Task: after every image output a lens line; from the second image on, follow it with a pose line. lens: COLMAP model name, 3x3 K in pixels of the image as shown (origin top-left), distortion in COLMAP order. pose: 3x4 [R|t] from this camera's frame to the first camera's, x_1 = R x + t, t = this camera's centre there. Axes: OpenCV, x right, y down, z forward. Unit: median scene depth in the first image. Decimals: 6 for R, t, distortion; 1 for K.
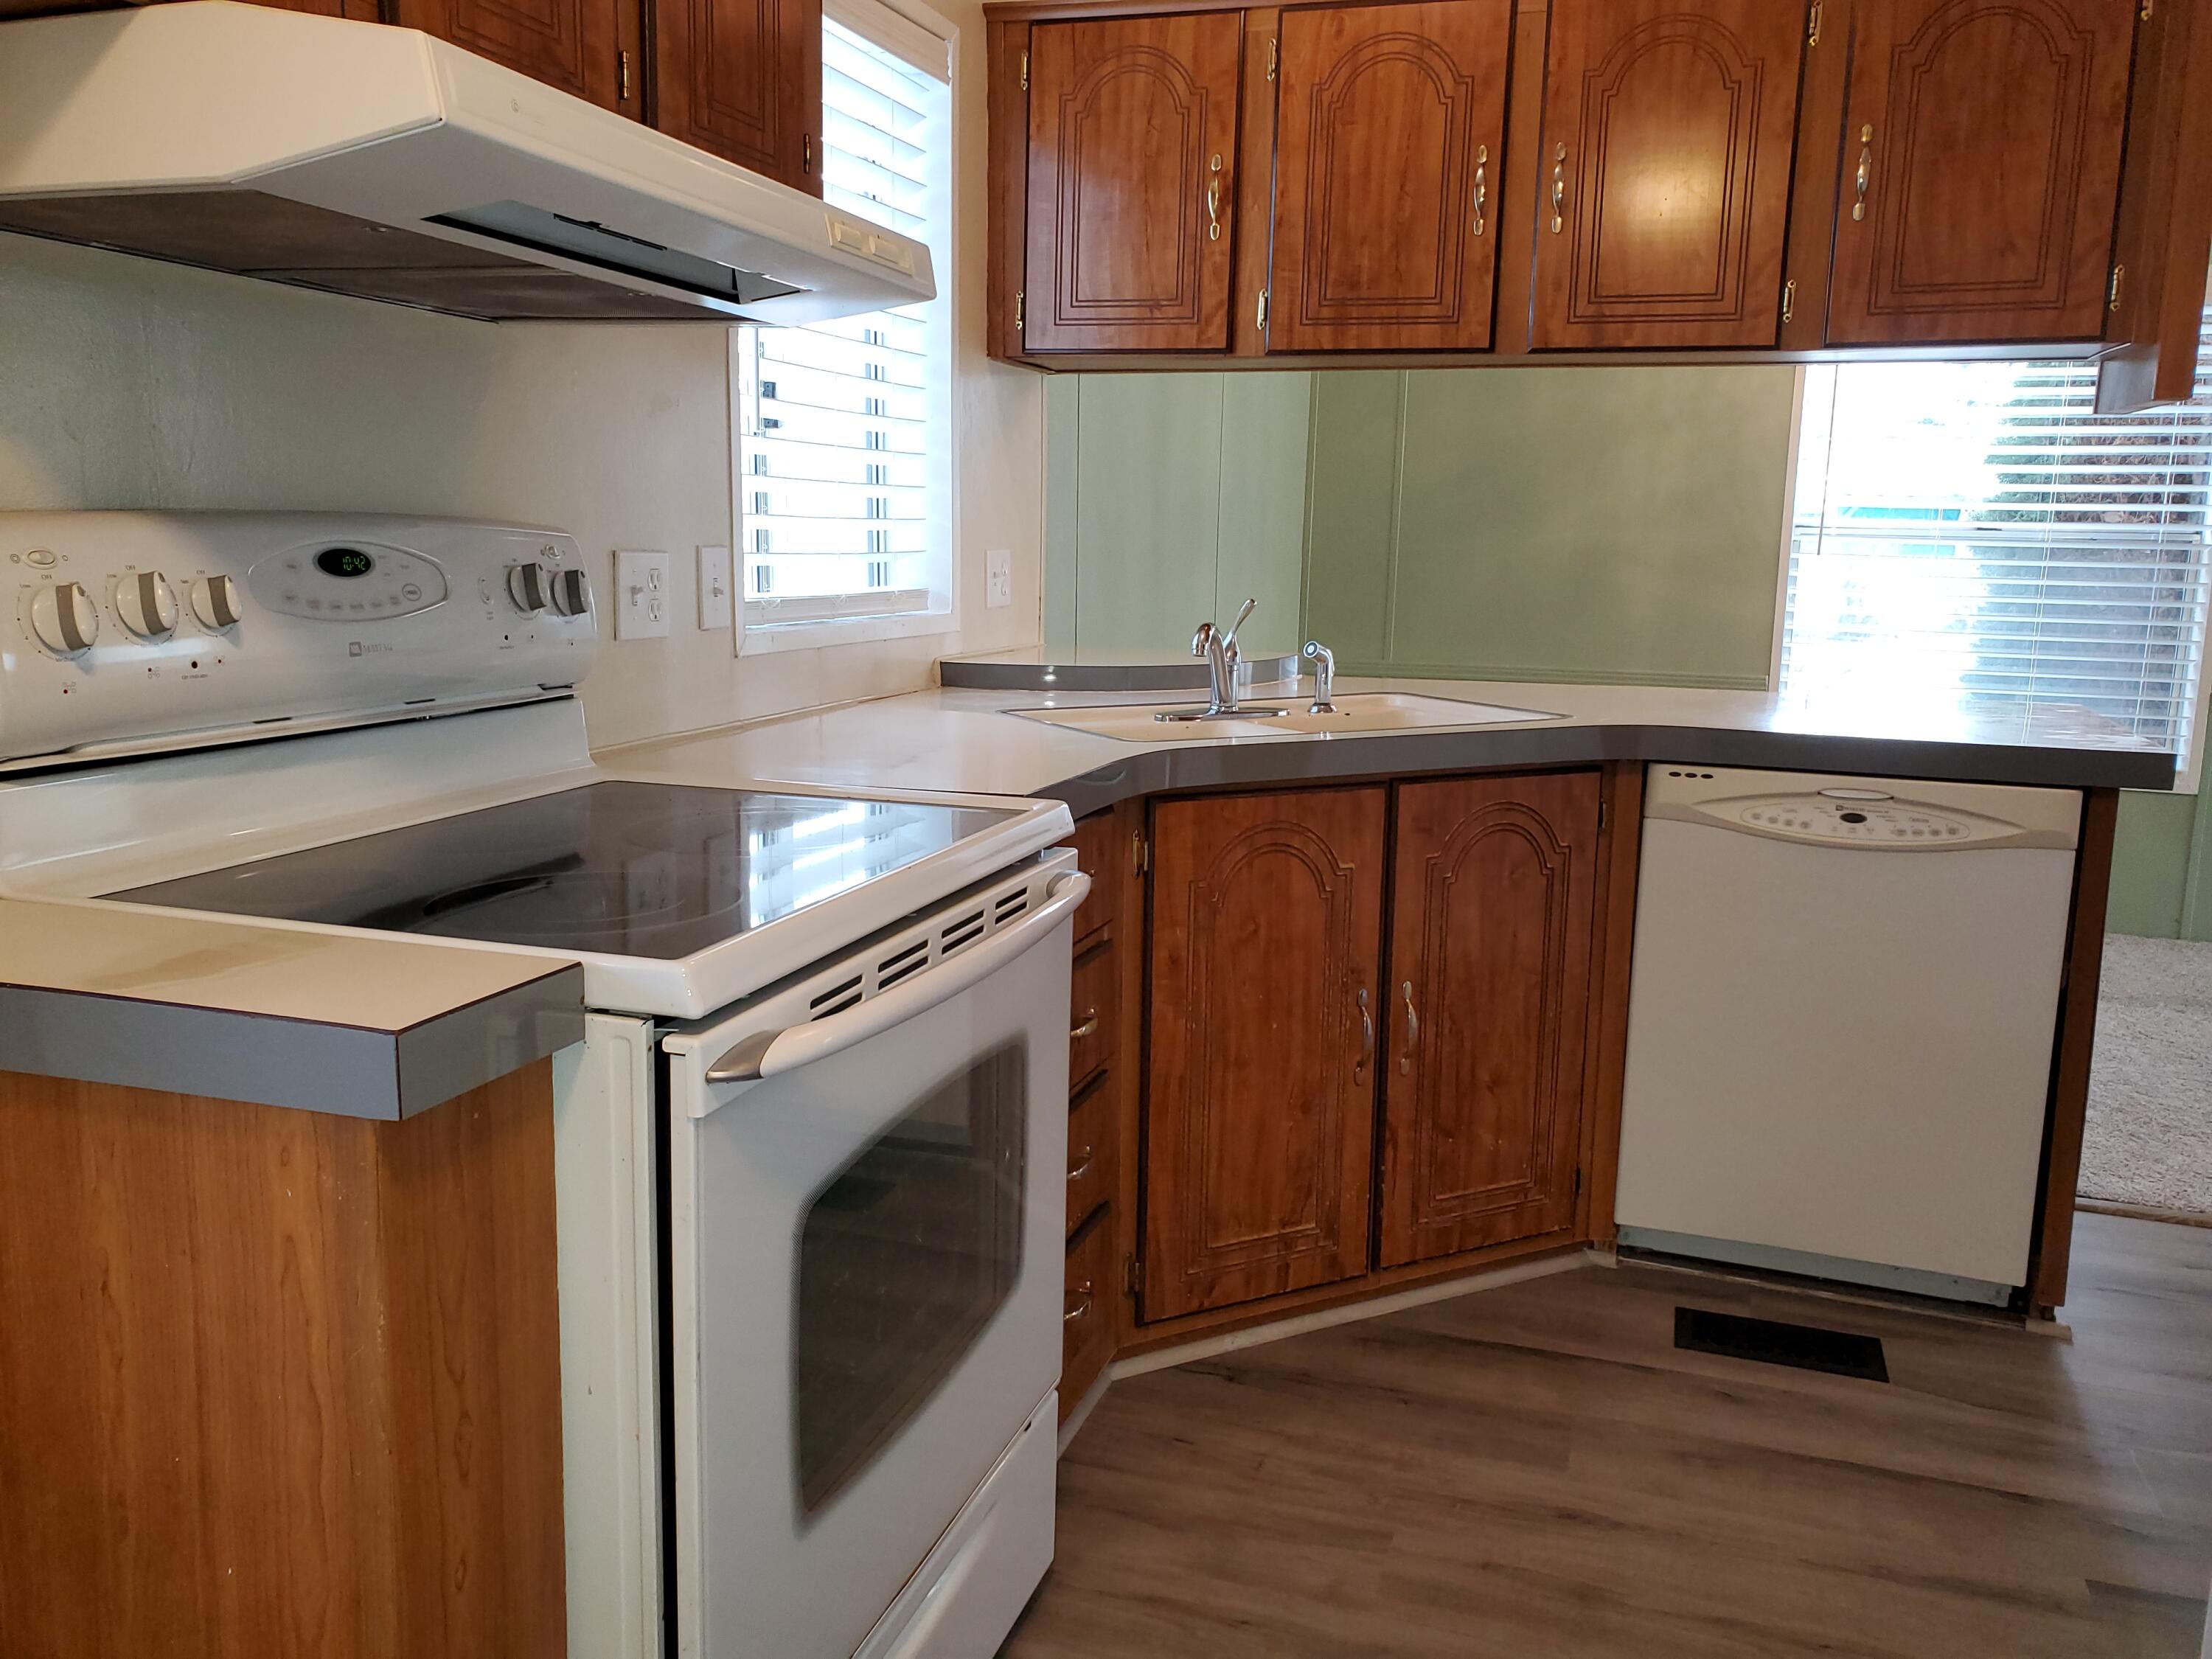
lens RADIAL K [[1722.1, 0, 1094.7], [0, 1722.1, 814.2], [0, 0, 1]] dist [0.010623, 0.007876]
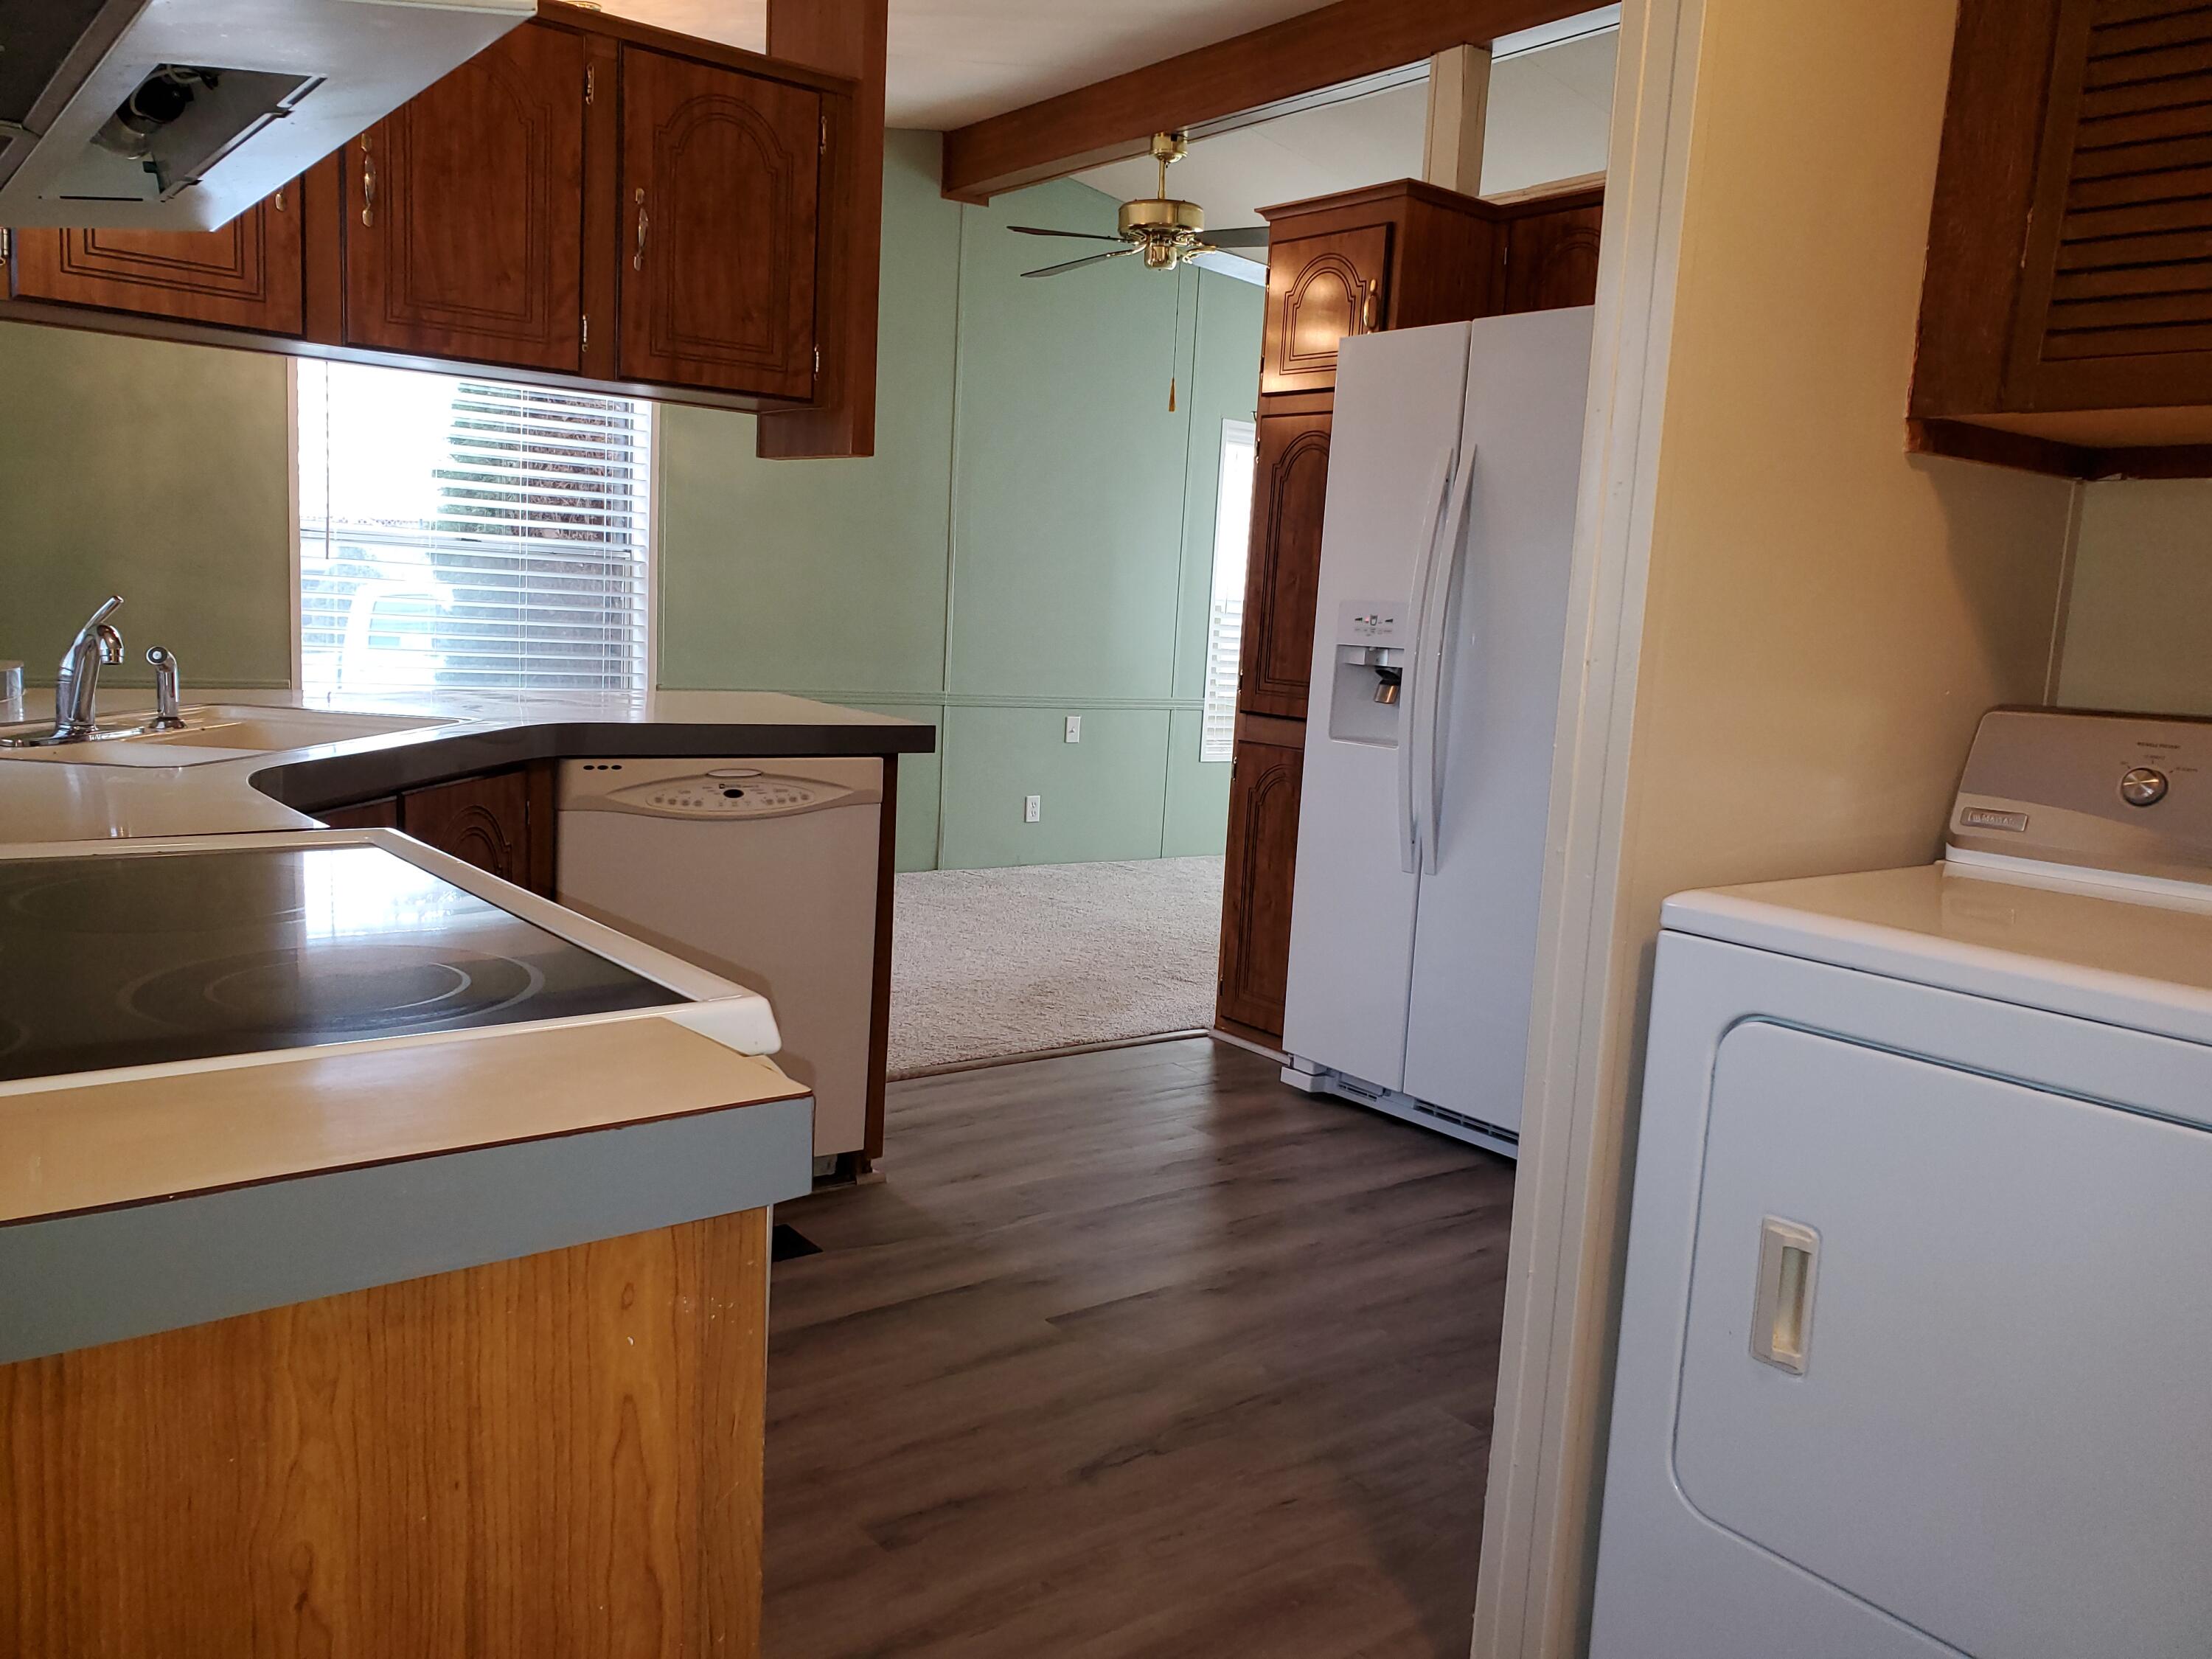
lens RADIAL K [[1722.1, 0, 1100.0], [0, 1722.1, 839.6], [0, 0, 1]] dist [0.010623, 0.007876]
pose [[0.551771, -0.104991, 0.827361, -0.381561], [0.093691, 0.993568, 0.063599, -0.017115], [-0.828716, 0.042424, 0.558059, 0.138377]]
